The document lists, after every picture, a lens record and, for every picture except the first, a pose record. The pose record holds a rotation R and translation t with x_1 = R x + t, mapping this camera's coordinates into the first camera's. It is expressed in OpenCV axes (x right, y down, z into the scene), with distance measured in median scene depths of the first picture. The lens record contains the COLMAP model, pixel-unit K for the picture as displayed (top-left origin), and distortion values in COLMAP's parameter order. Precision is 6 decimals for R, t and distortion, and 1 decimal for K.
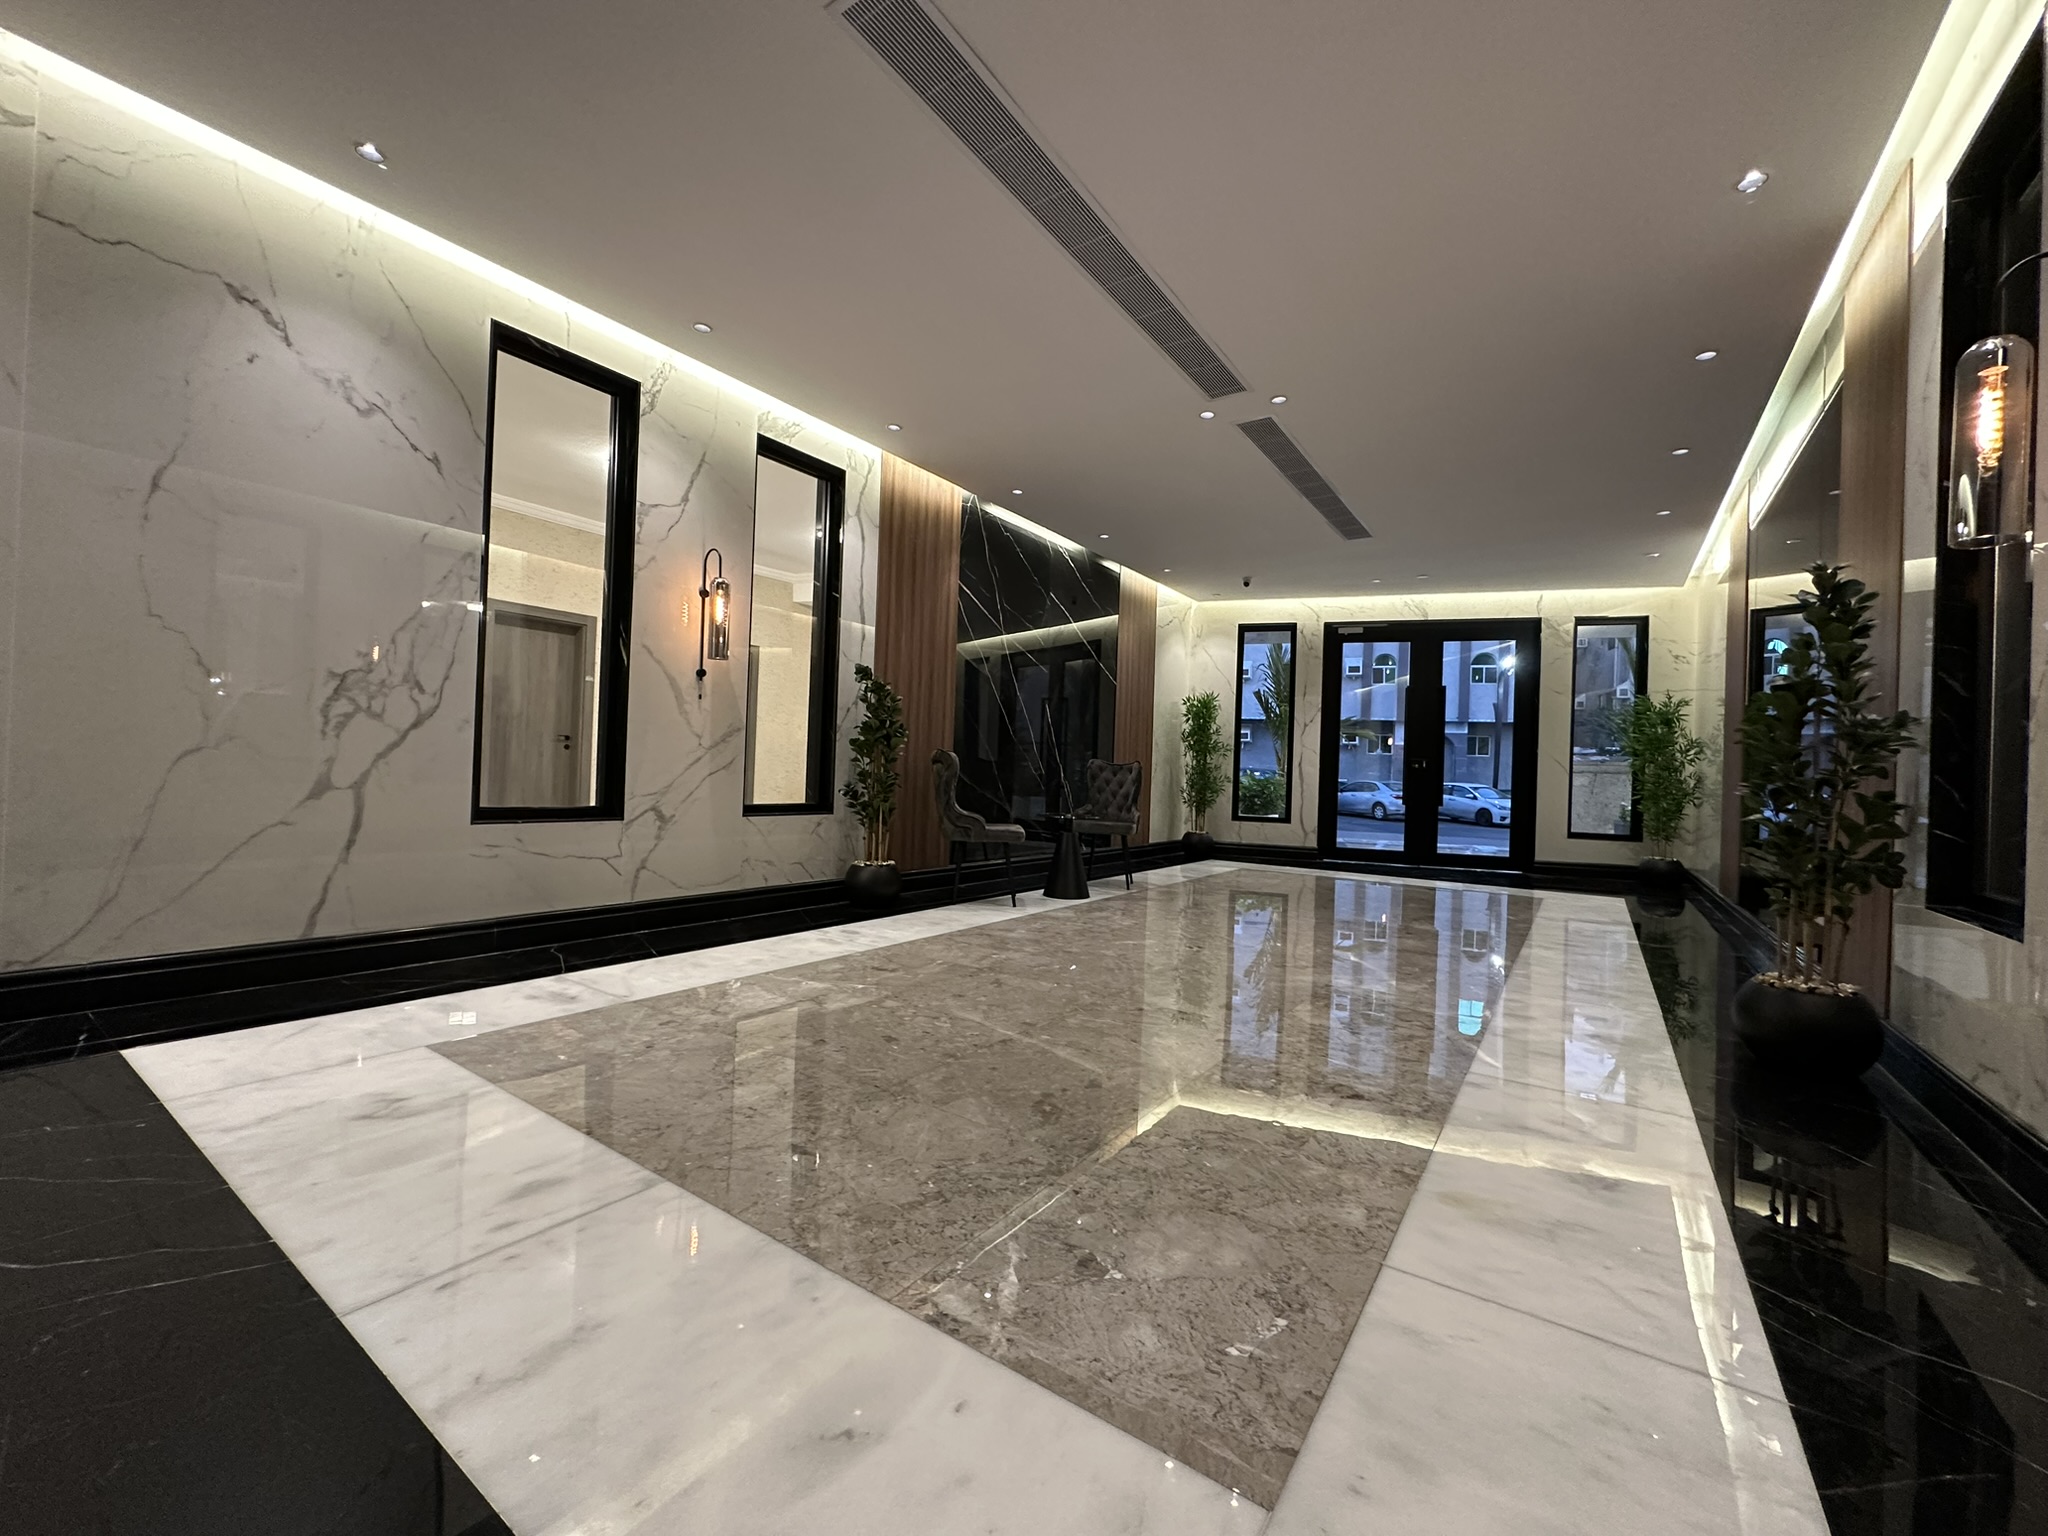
lens RADIAL K [[816.2, 0, 1019.6], [0, 816.2, 765.5], [0, 0, 1]] dist [-0.002884, 0.000582]
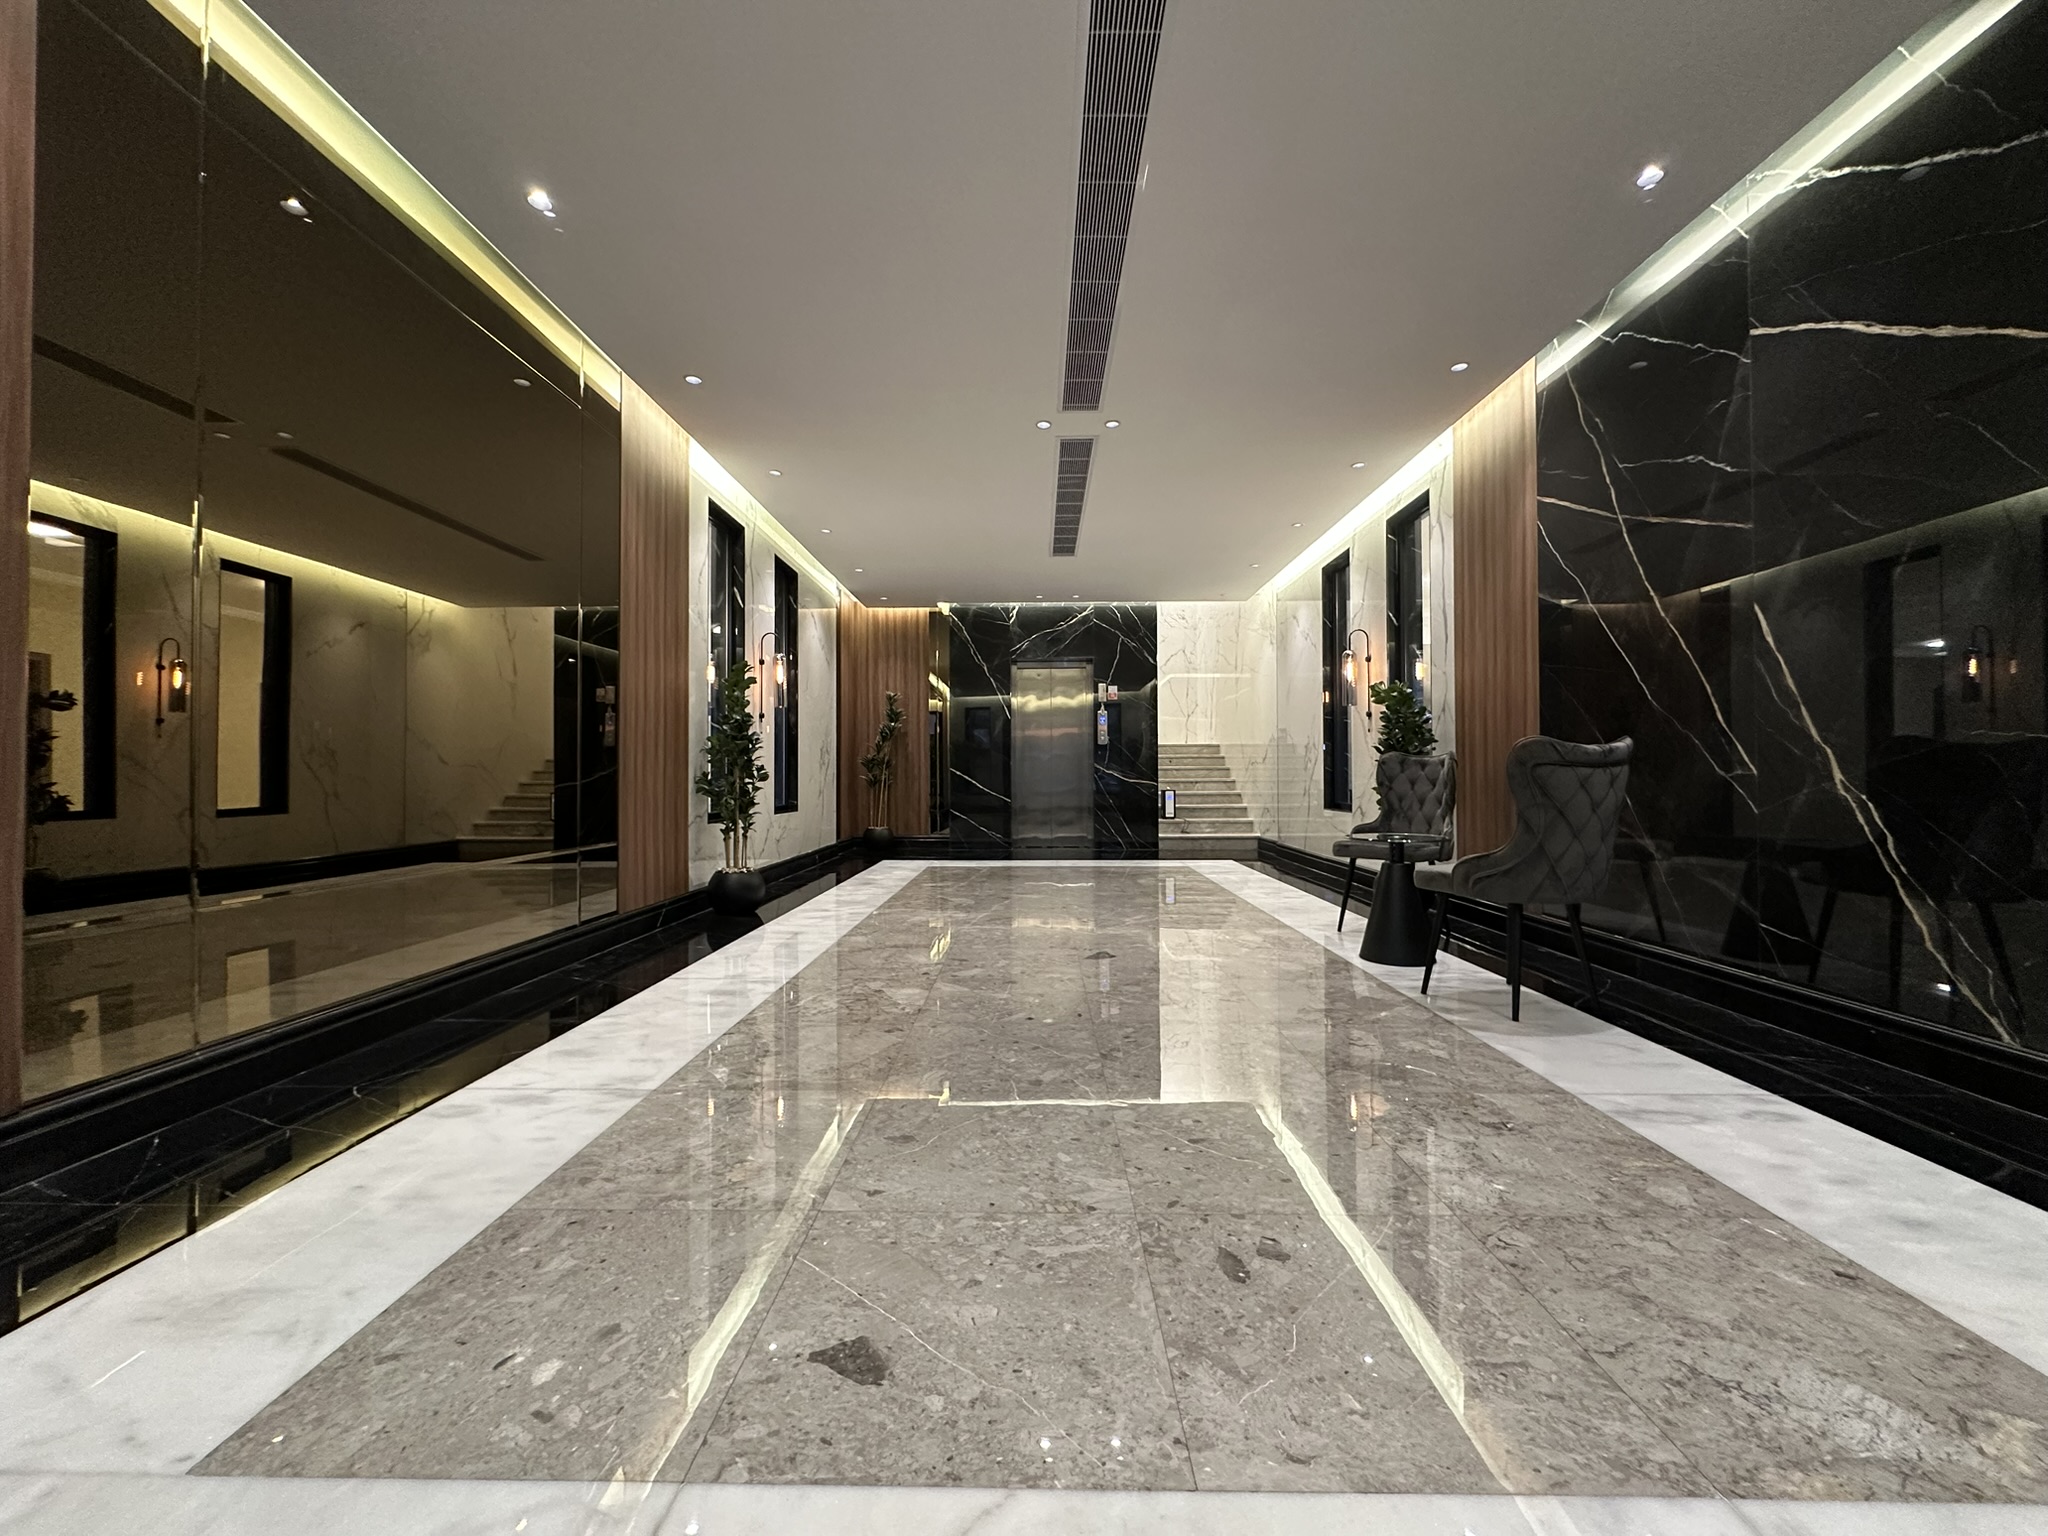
lens RADIAL K [[816.2, 0, 1019.6], [0, 816.2, 765.5], [0, 0, 1]] dist [-0.002884, 0.000582]
pose [[-0.832886, -0.041400, -0.551895, 1.347074], [-0.022156, 0.998893, -0.041495, 0.073688], [0.553002, -0.022332, -0.832881, 2.731181]]
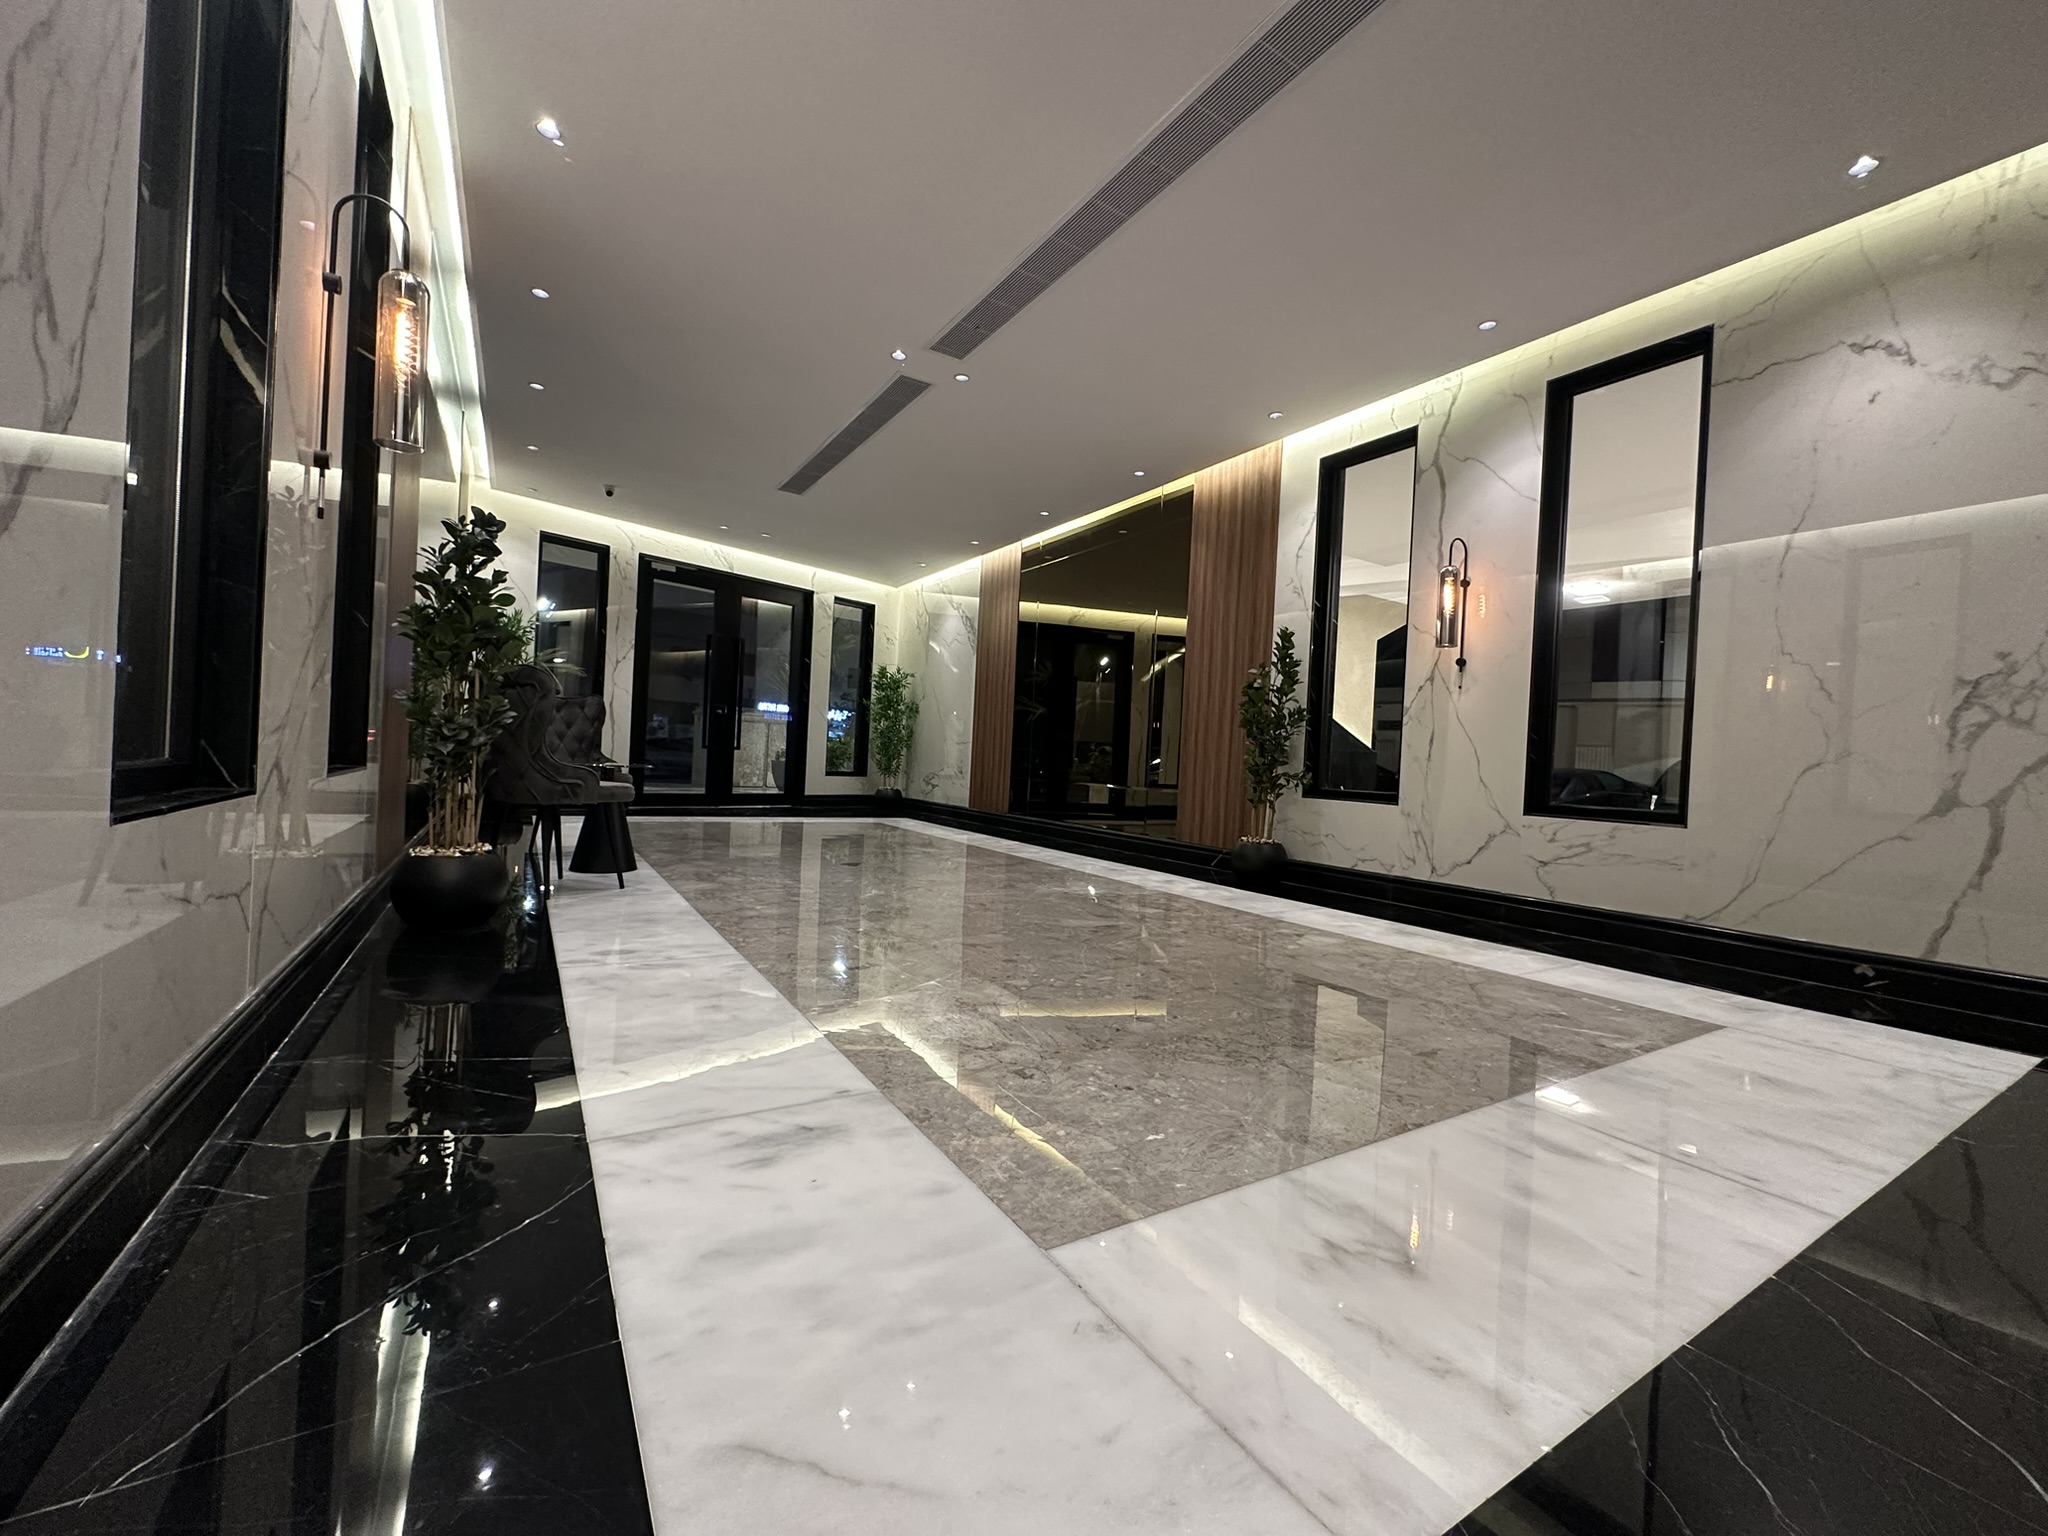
lens RADIAL K [[816.2, 0, 1019.6], [0, 816.2, 765.5], [0, 0, 1]] dist [-0.002884, 0.000582]
pose [[0.398396, -0.020944, 0.916974, -0.959347], [-0.043781, 0.998165, 0.041820, 0.027150], [-0.916168, -0.056807, 0.396748, 0.680767]]
